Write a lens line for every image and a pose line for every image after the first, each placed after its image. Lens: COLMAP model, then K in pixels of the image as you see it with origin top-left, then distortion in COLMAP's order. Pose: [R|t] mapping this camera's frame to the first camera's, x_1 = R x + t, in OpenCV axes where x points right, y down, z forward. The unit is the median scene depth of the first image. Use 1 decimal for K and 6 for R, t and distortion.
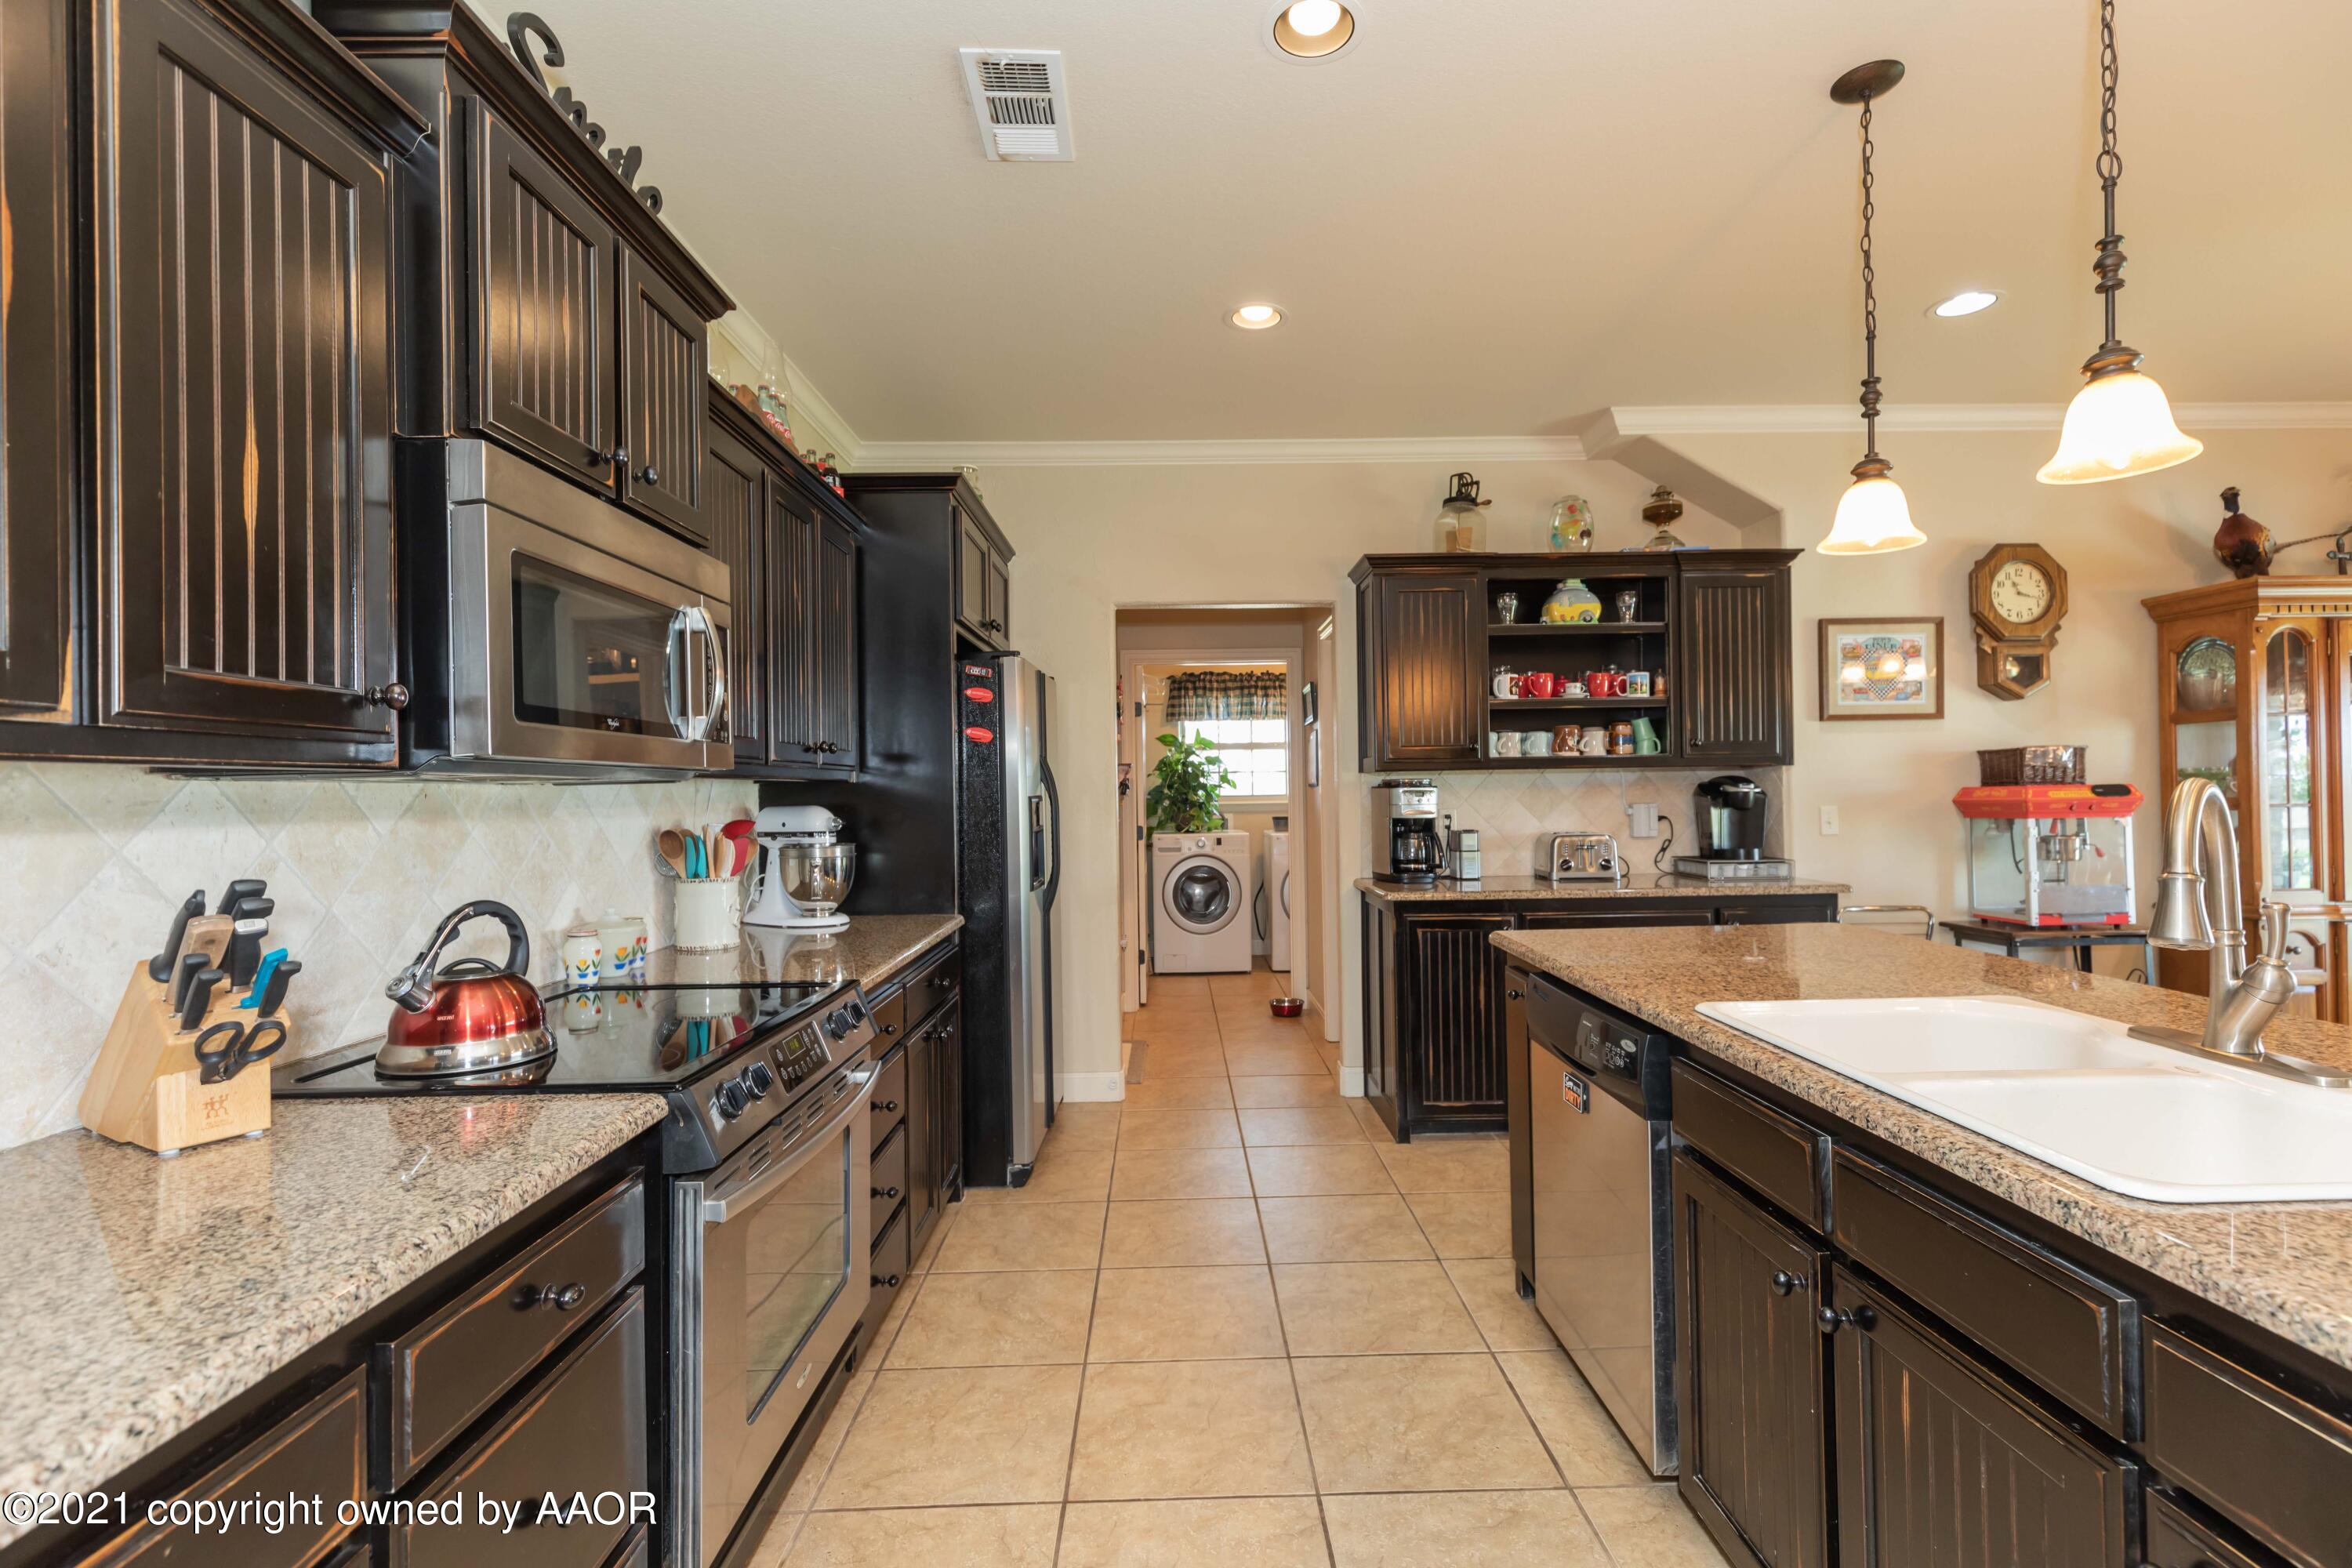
lens RADIAL K [[1069.1, 0, 1193.3], [0, 1069.1, 773.5], [0, 0, 1]] dist [0.006857, -0.001589]
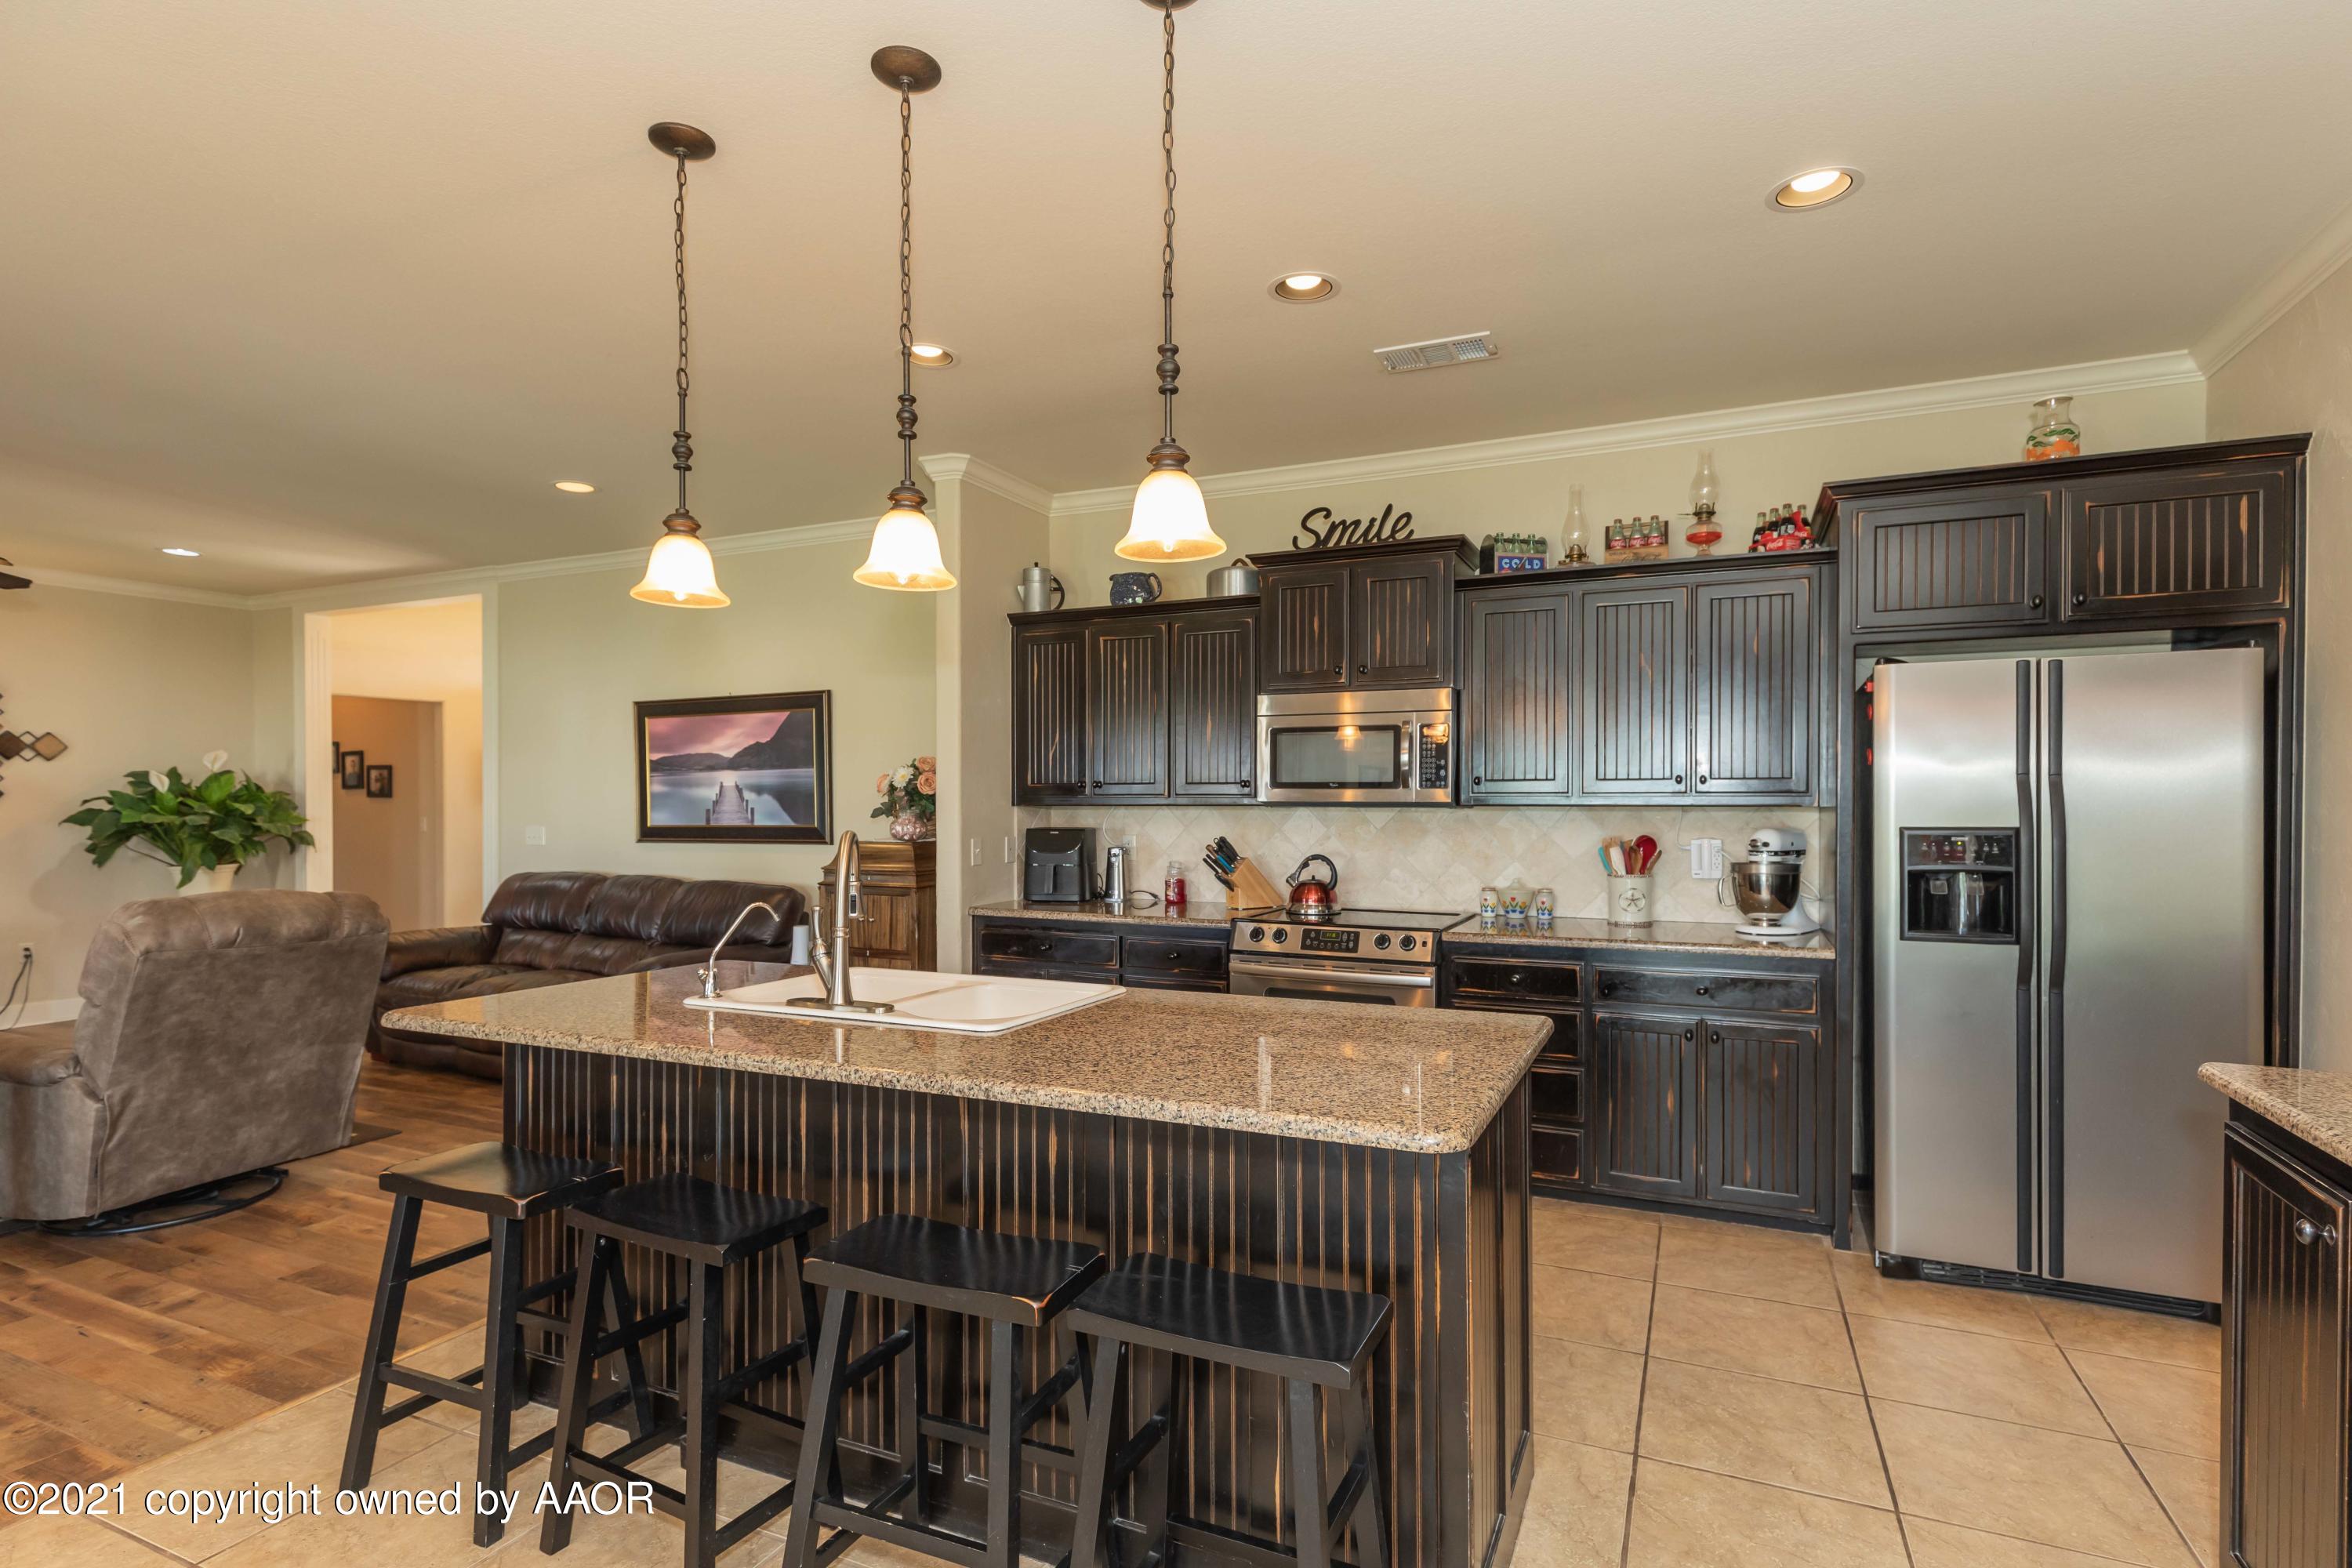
lens RADIAL K [[1091.7, 0, 1171.9], [0, 1091.7, 805.5], [0, 0, 1]] dist [0.005555, 0.000005]
pose [[-0.425495, 0.017199, -0.904797, 0.738205], [0.020955, 0.999739, 0.009149, -0.012963], [0.904718, -0.015067, -0.425744, 0.698204]]
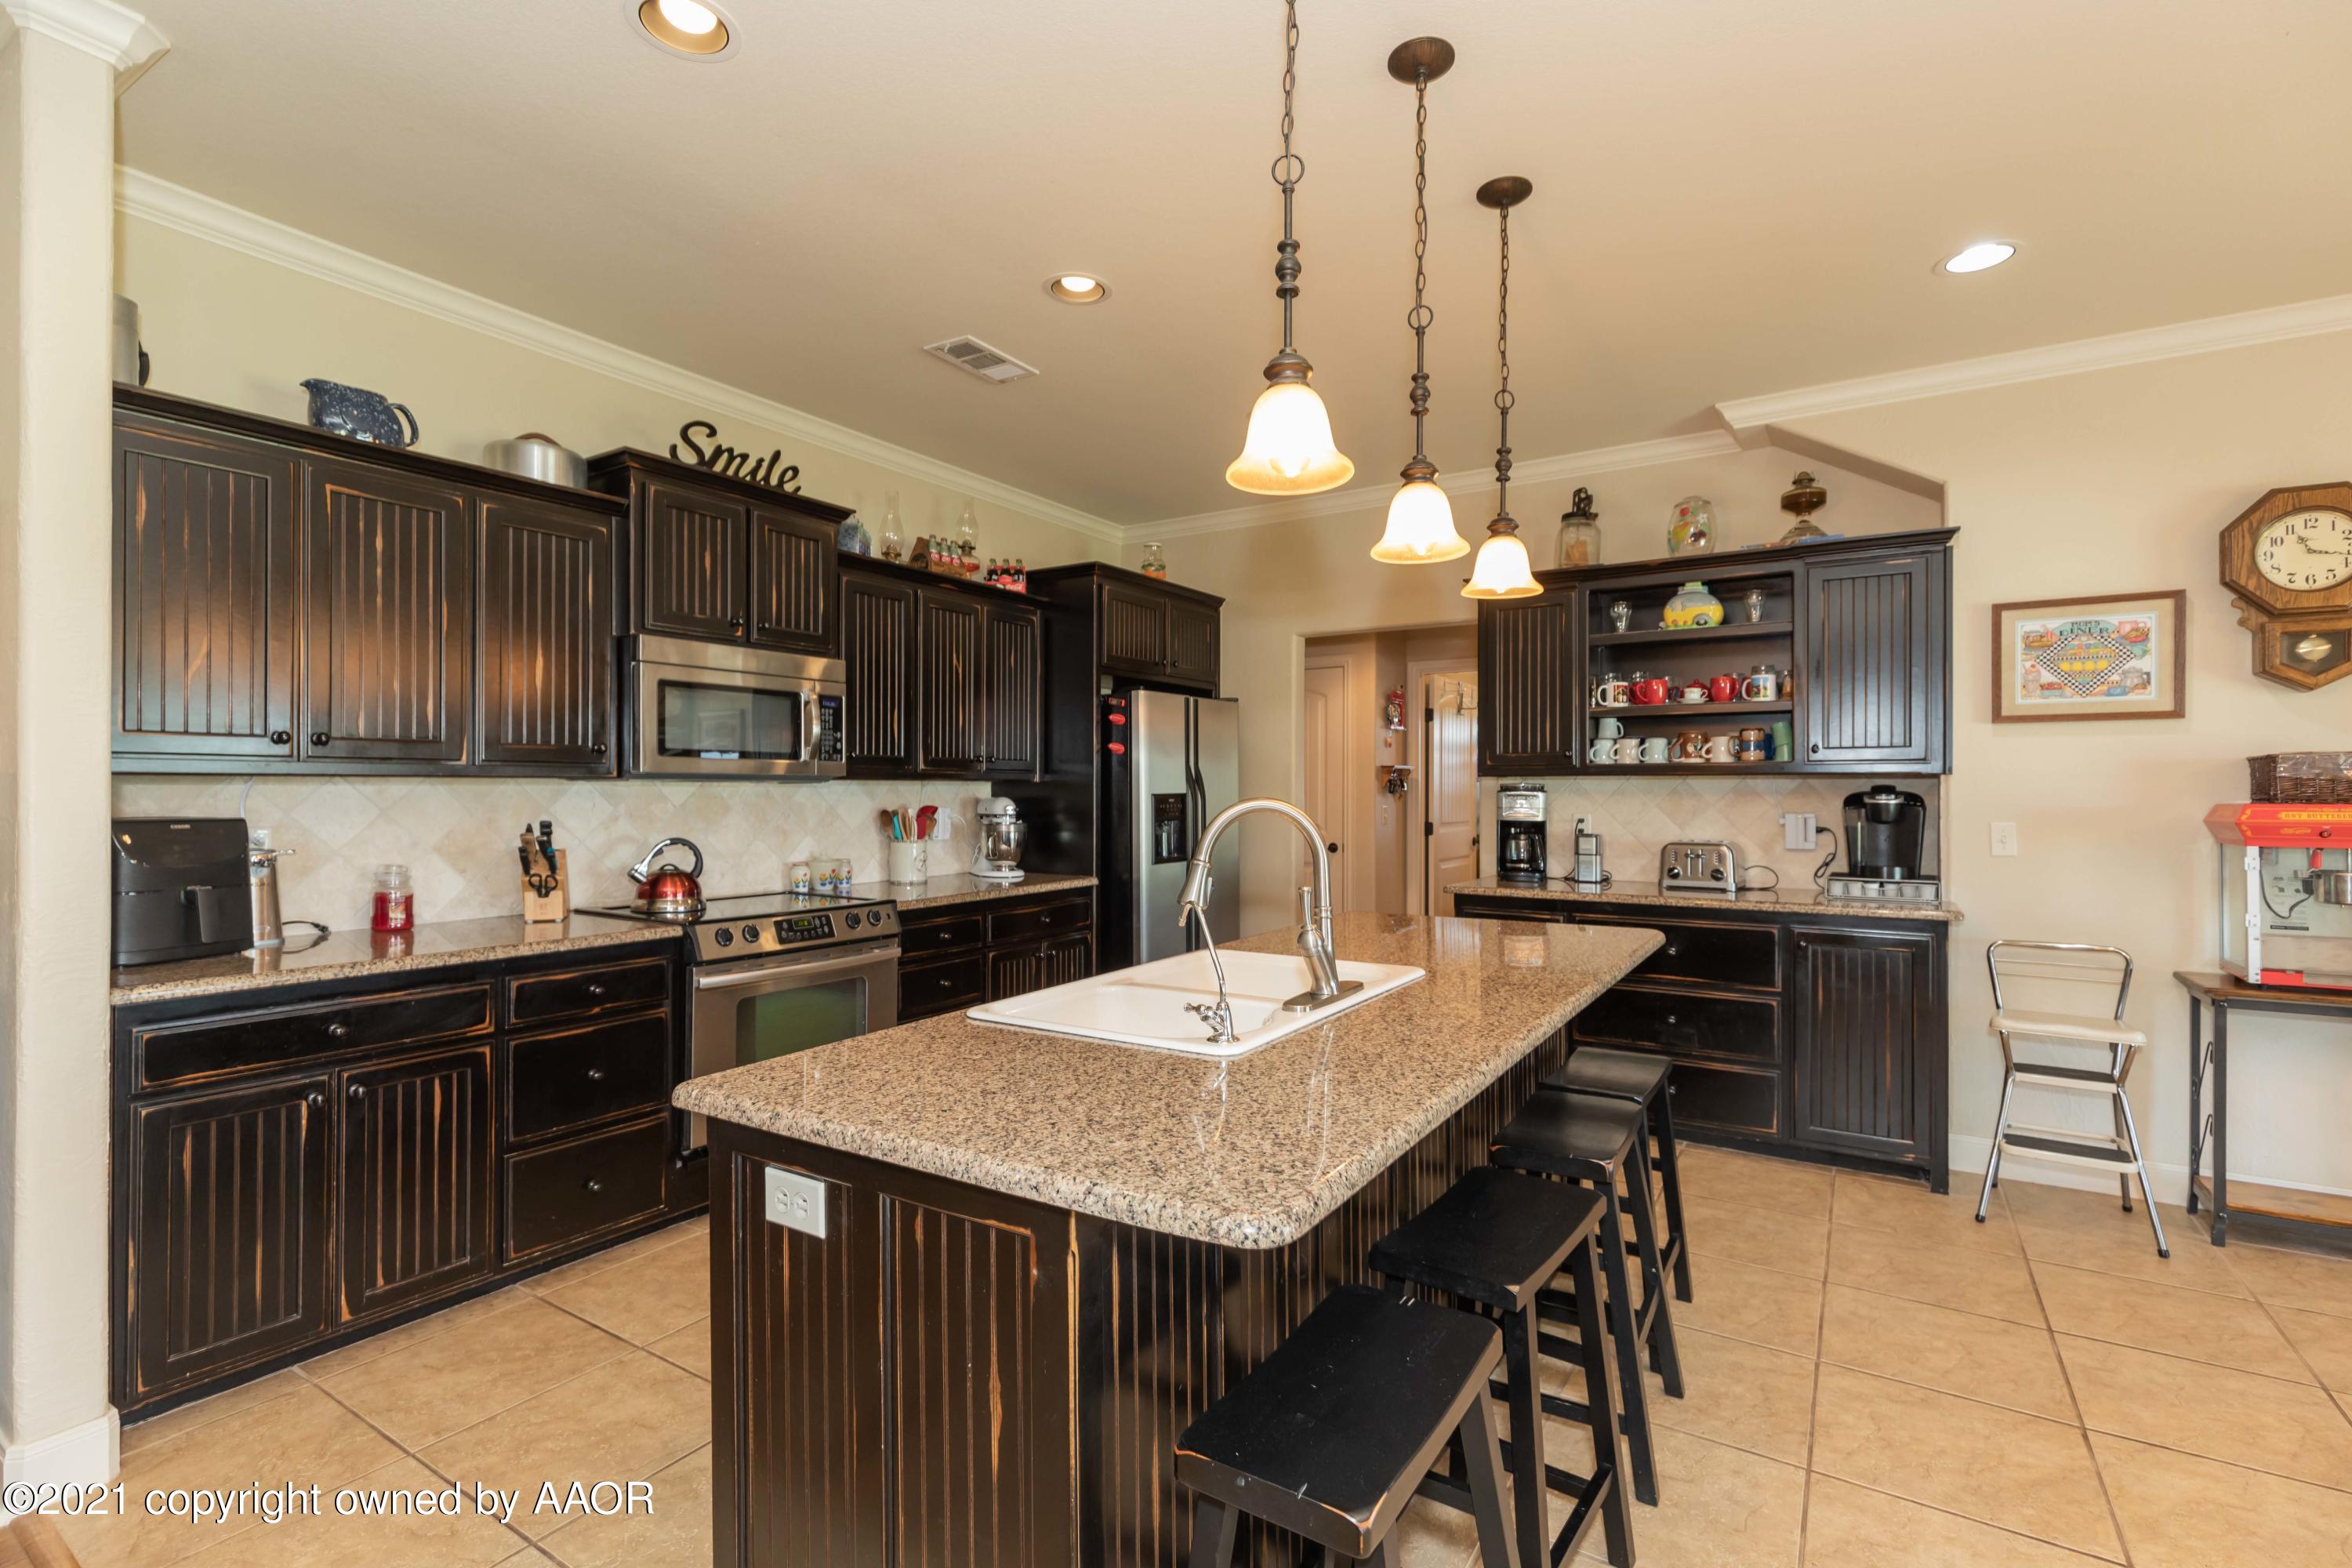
lens RADIAL K [[1069.1, 0, 1169.6], [0, 1069.1, 783.0], [0, 0, 1]] dist [0.006857, -0.001589]
pose [[0.824575, 0.013593, -0.565589, 0.529631], [-0.004368, 0.999834, 0.017660, -0.013365], [0.565736, -0.012092, 0.824498, -0.085215]]
